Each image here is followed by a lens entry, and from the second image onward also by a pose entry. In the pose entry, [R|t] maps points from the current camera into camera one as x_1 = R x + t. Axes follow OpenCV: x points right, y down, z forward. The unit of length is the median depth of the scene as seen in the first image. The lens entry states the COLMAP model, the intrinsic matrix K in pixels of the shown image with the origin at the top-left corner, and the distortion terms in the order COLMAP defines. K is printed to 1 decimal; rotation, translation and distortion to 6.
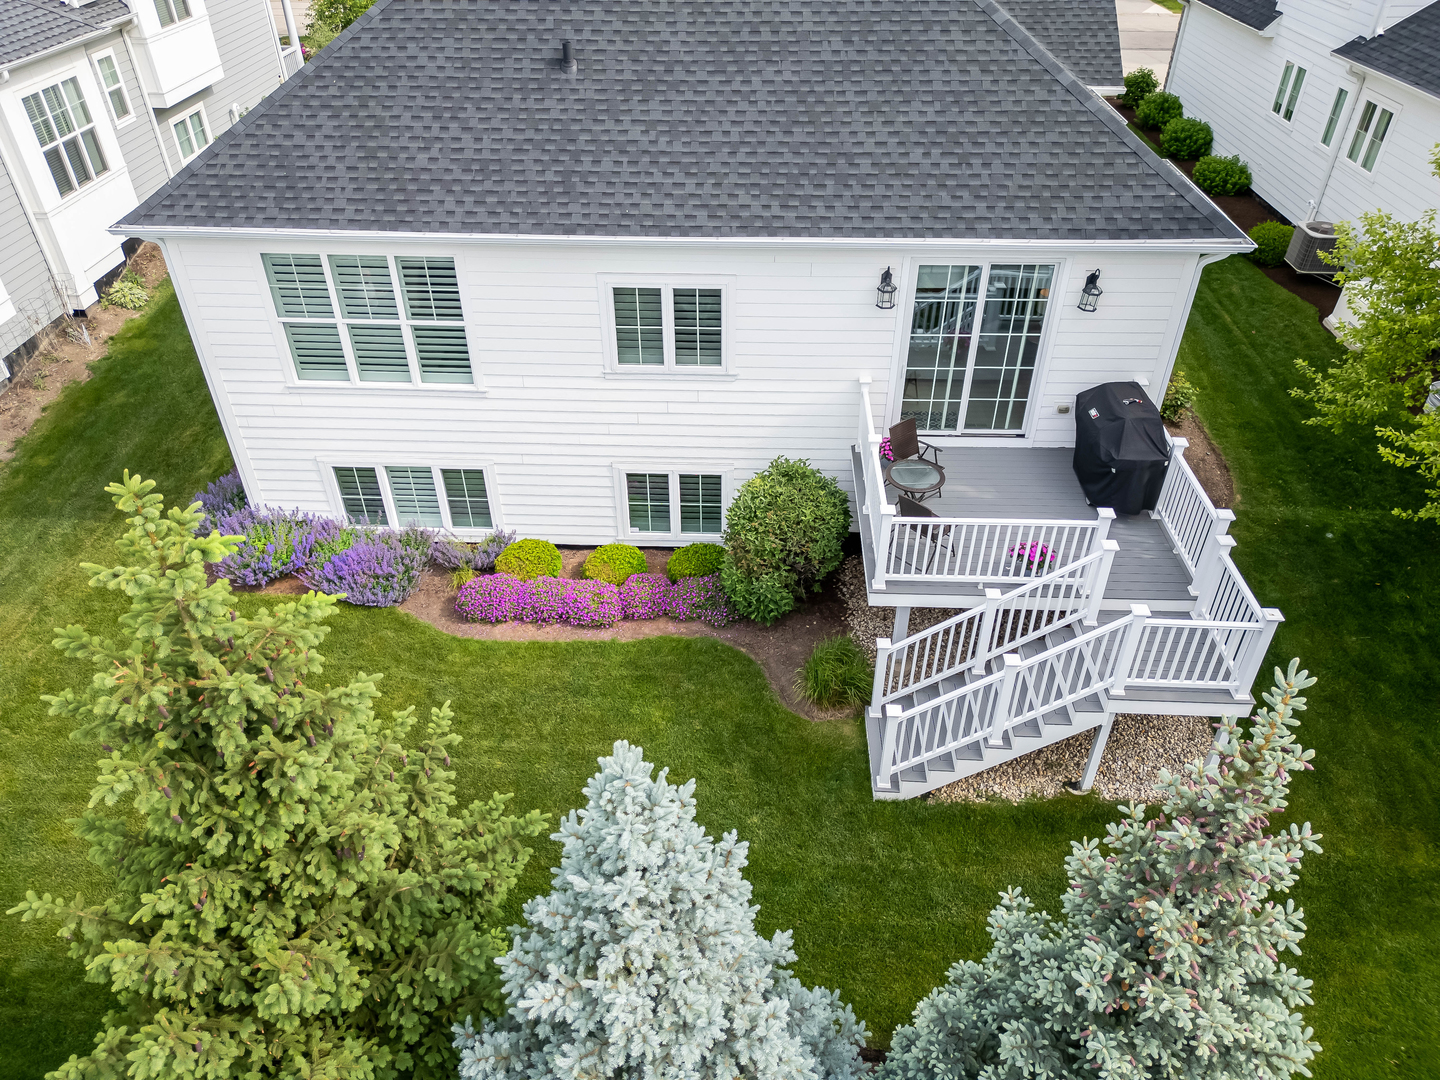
lens RADIAL K [[1023.5, 0, 718.0], [0, 1023.5, 540.5], [0, 0, 1]] dist [0.080205, -0.070392]
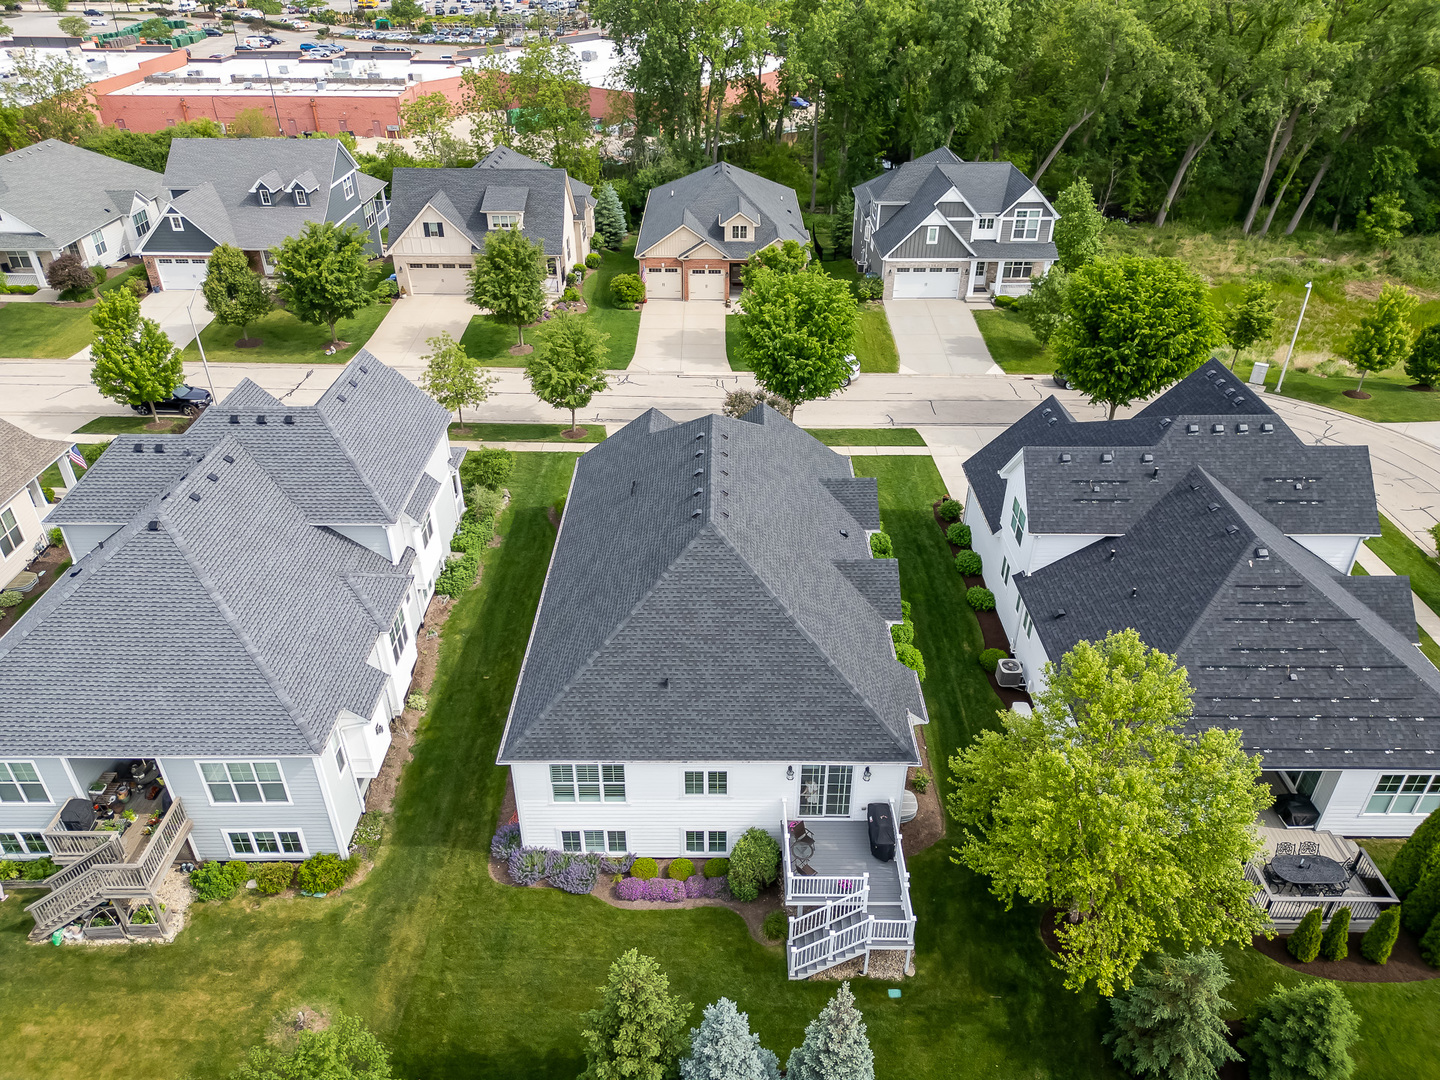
lens RADIAL K [[1023.5, 0, 718.0], [0, 1023.5, 540.5], [0, 0, 1]] dist [0.080205, -0.070392]
pose [[0.999299, -0.016545, 0.033583, -0.094408], [0.018966, 0.997144, -0.073102, -0.621745], [-0.032278, 0.073687, 0.996759, -1.580759]]
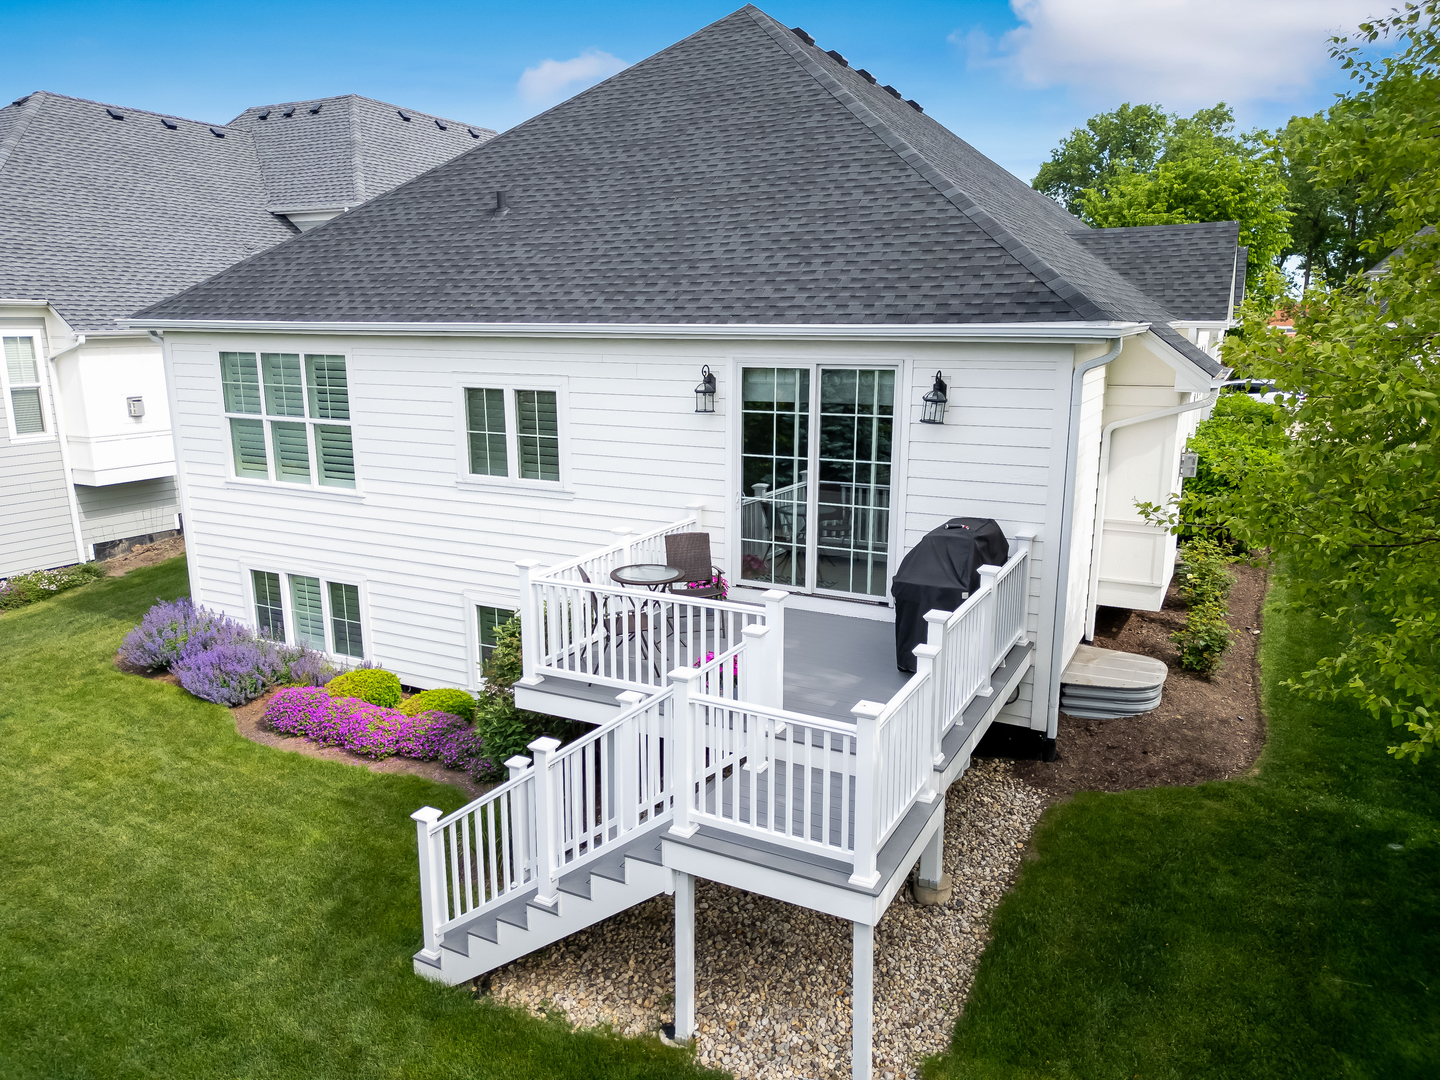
lens RADIAL K [[1023.5, 0, 718.0], [0, 1023.5, 540.5], [0, 0, 1]] dist [0.080205, -0.070392]
pose [[0.901168, 0.089731, -0.424080, 0.528314], [-0.256842, 0.898637, -0.355646, 0.164741], [0.349181, 0.429418, 0.832870, 0.329304]]
